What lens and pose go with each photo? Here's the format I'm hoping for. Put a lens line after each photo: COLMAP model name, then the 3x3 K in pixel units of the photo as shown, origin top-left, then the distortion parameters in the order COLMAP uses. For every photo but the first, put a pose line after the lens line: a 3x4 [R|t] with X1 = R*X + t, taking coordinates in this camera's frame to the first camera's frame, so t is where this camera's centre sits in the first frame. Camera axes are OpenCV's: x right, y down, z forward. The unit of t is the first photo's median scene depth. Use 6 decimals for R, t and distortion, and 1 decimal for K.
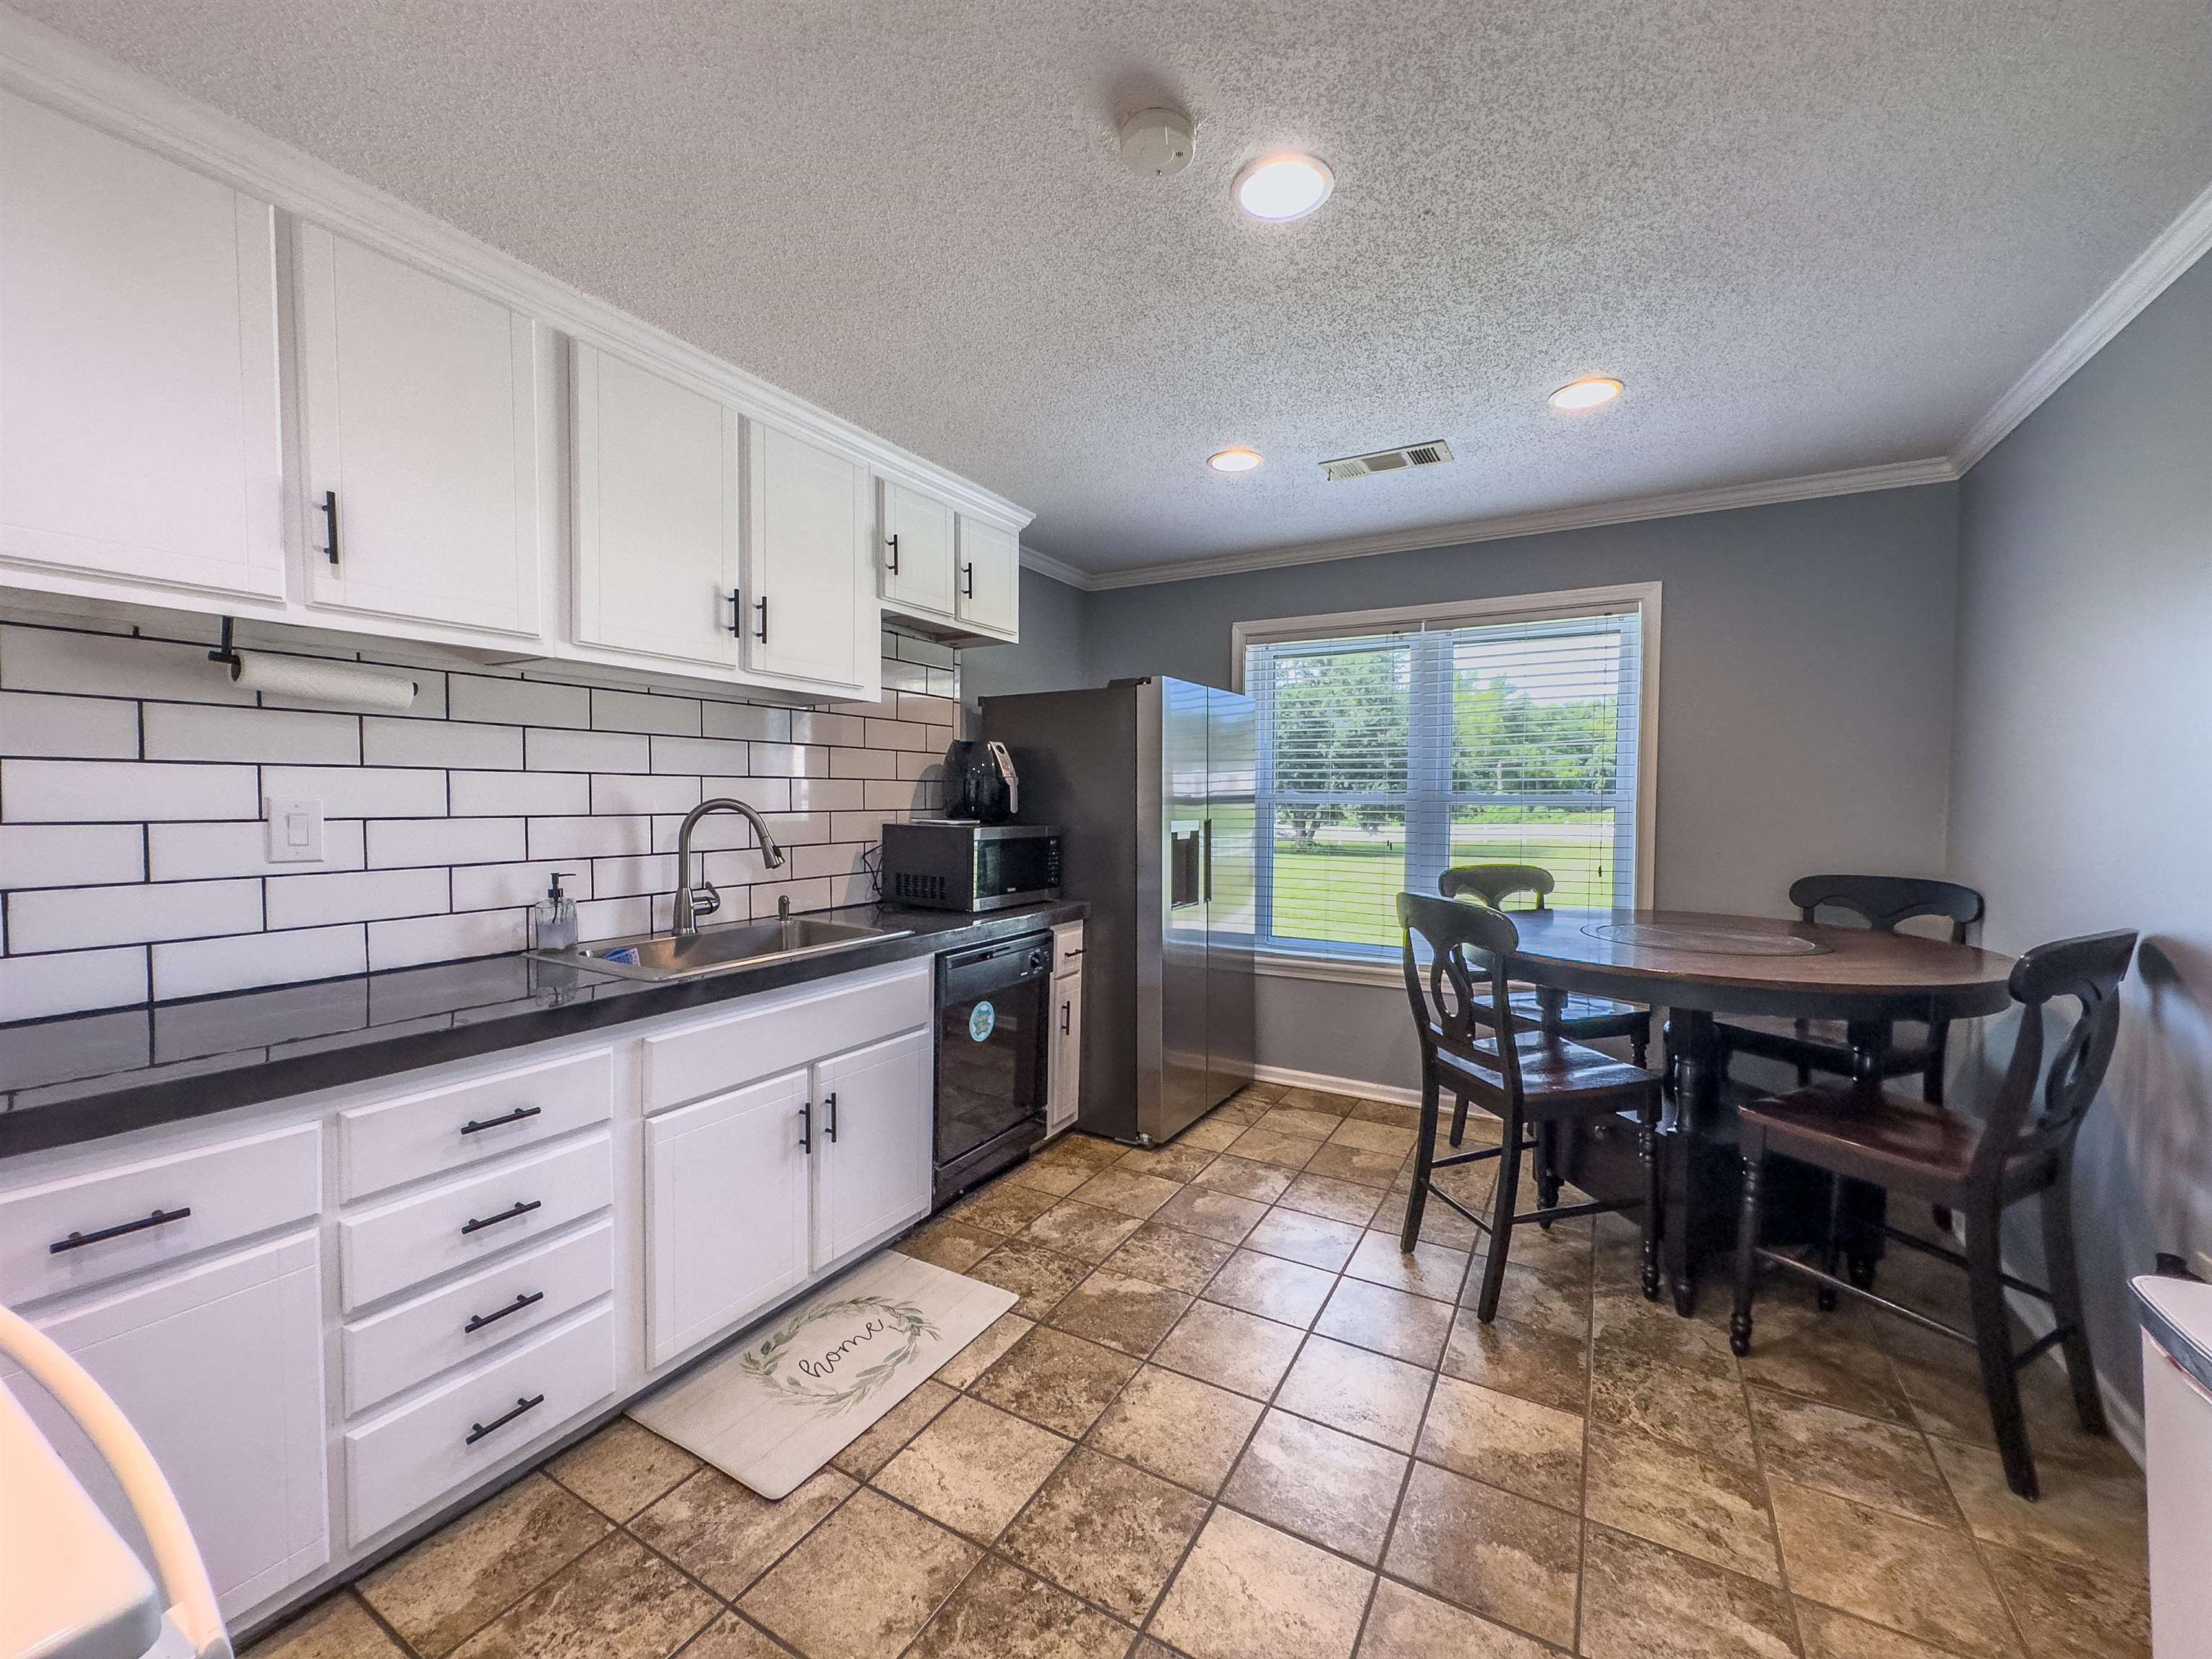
lens RADIAL K [[888.6, 0, 1090.2], [0, 888.6, 830.3], [0, 0, 1]] dist [-0.003084, 0.000500]
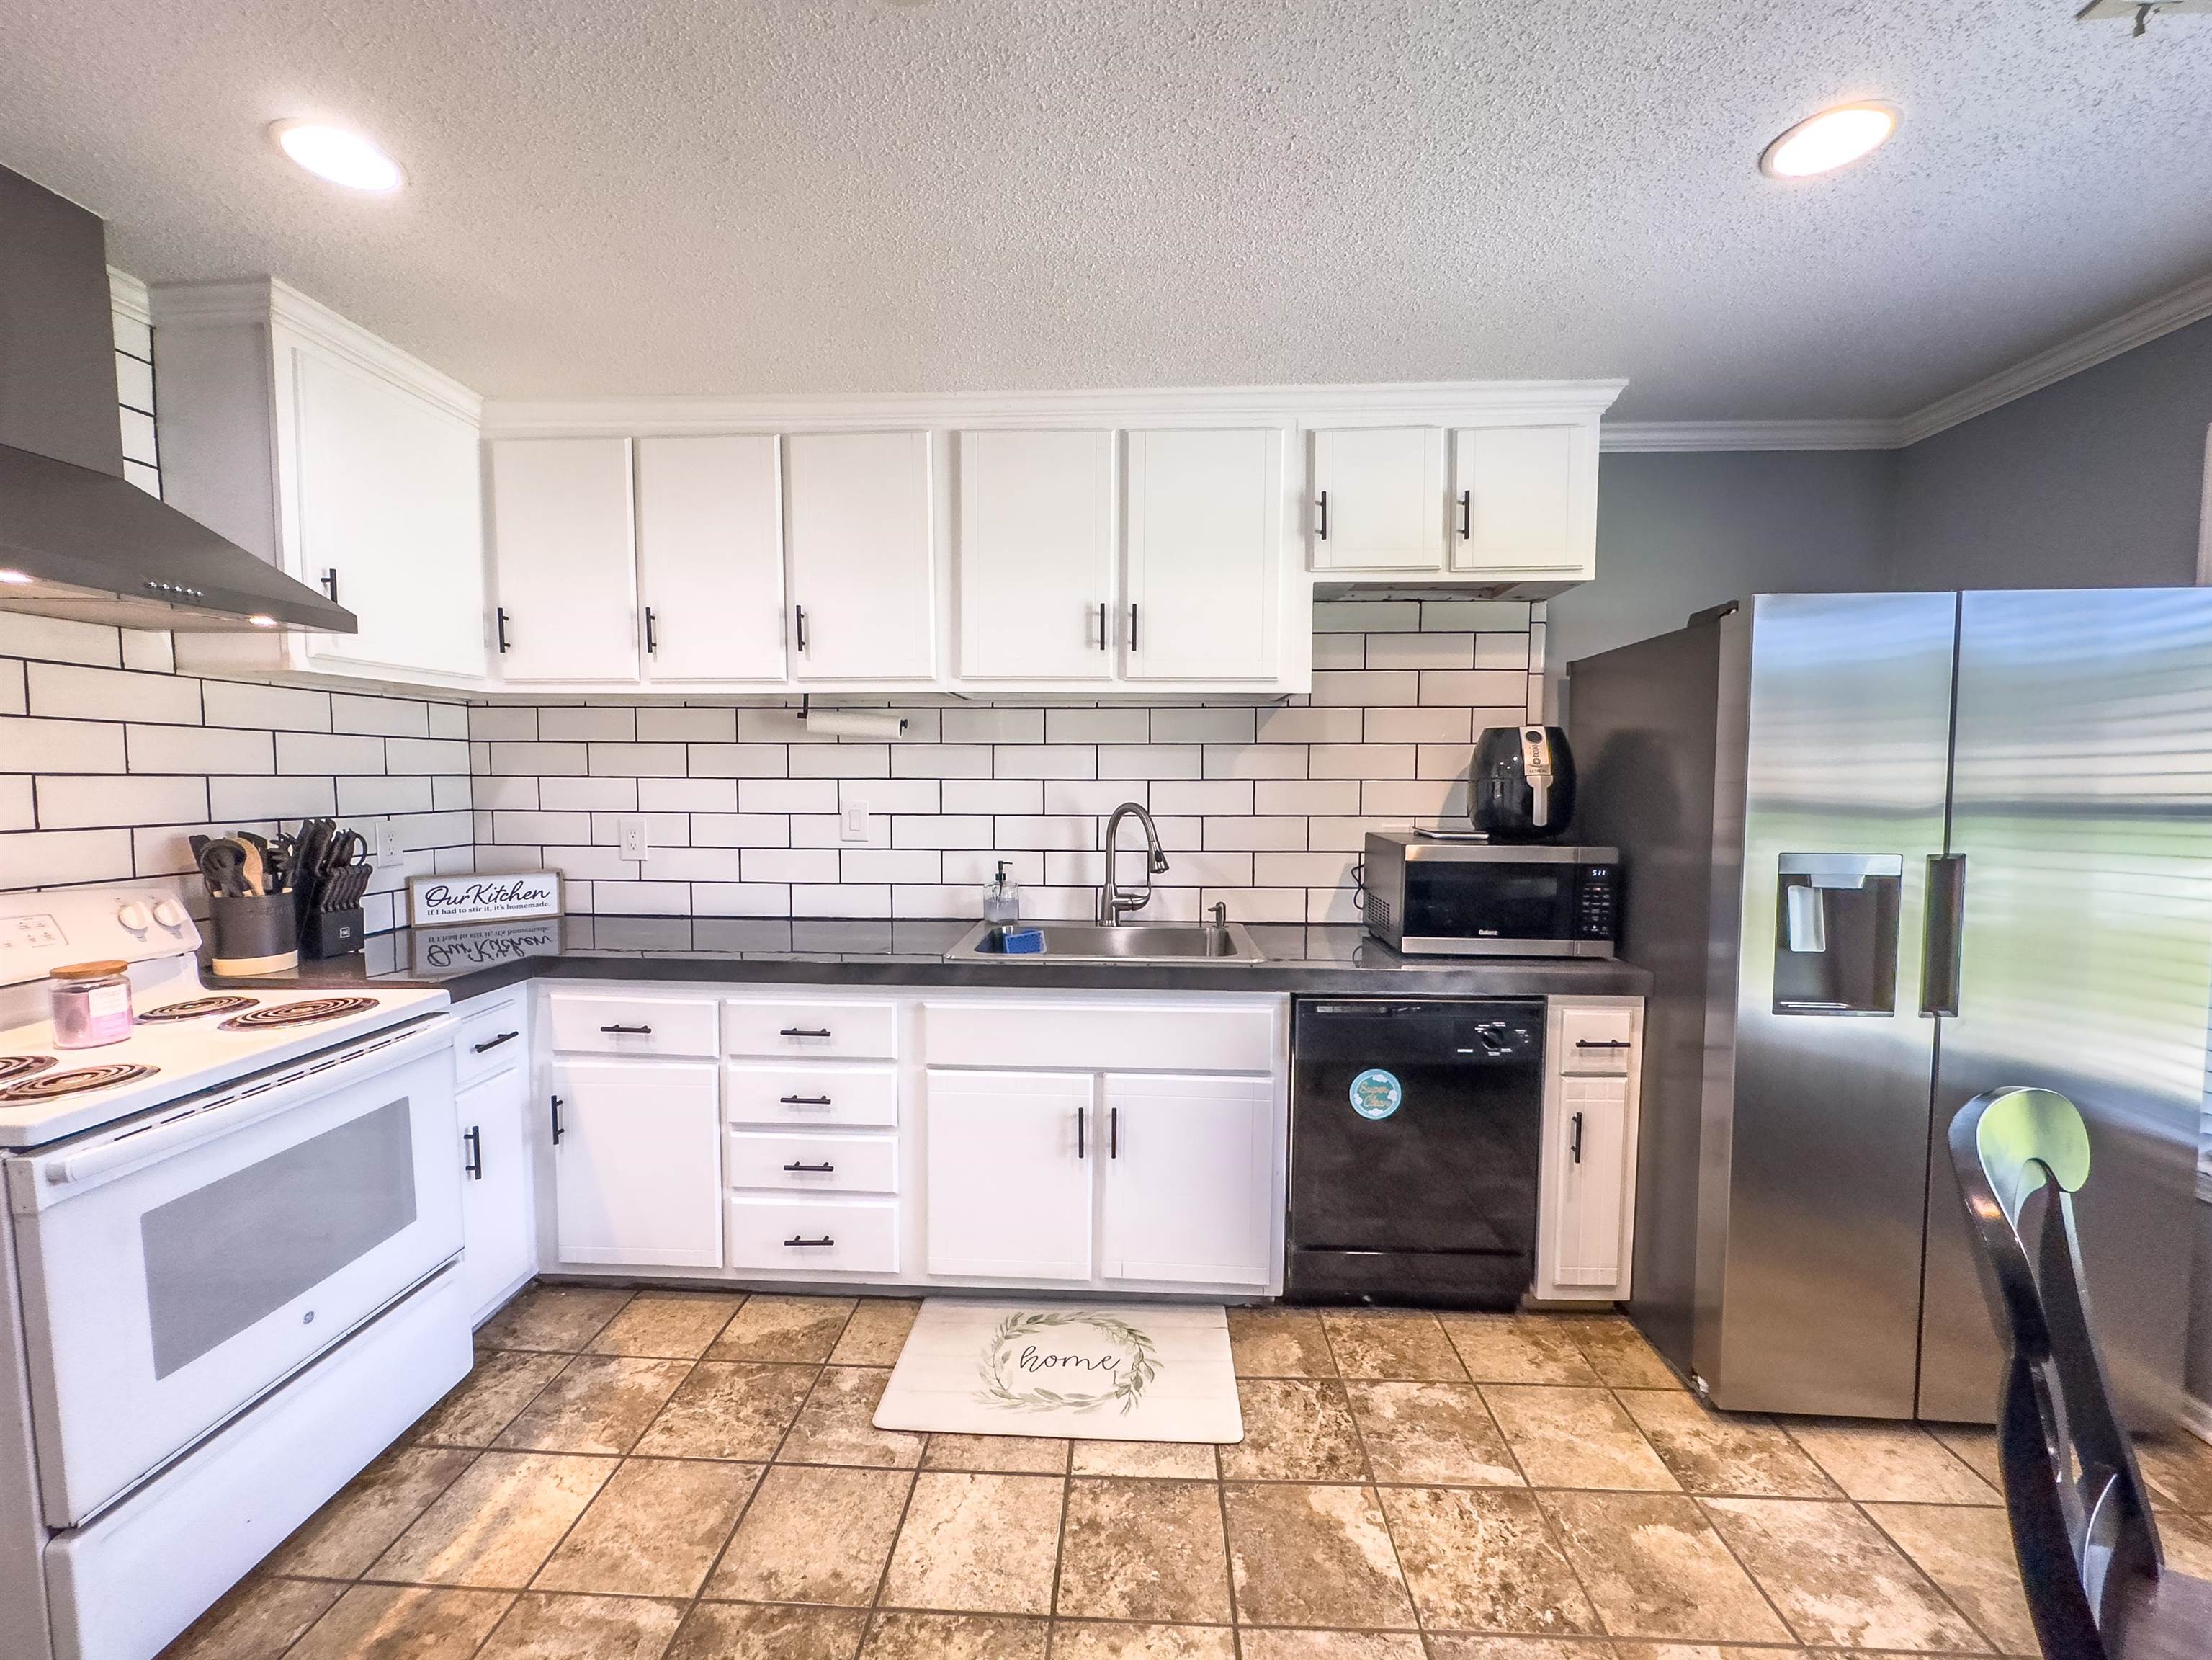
lens RADIAL K [[888.7, 0, 1097.7], [0, 888.7, 830.5], [0, 0, 1]] dist [-0.003084, 0.000500]
pose [[0.461316, 0.049482, -0.885855, 0.541895], [-0.033138, 0.998708, 0.038529, -0.045202], [0.886617, 0.011581, 0.462360, 0.518327]]
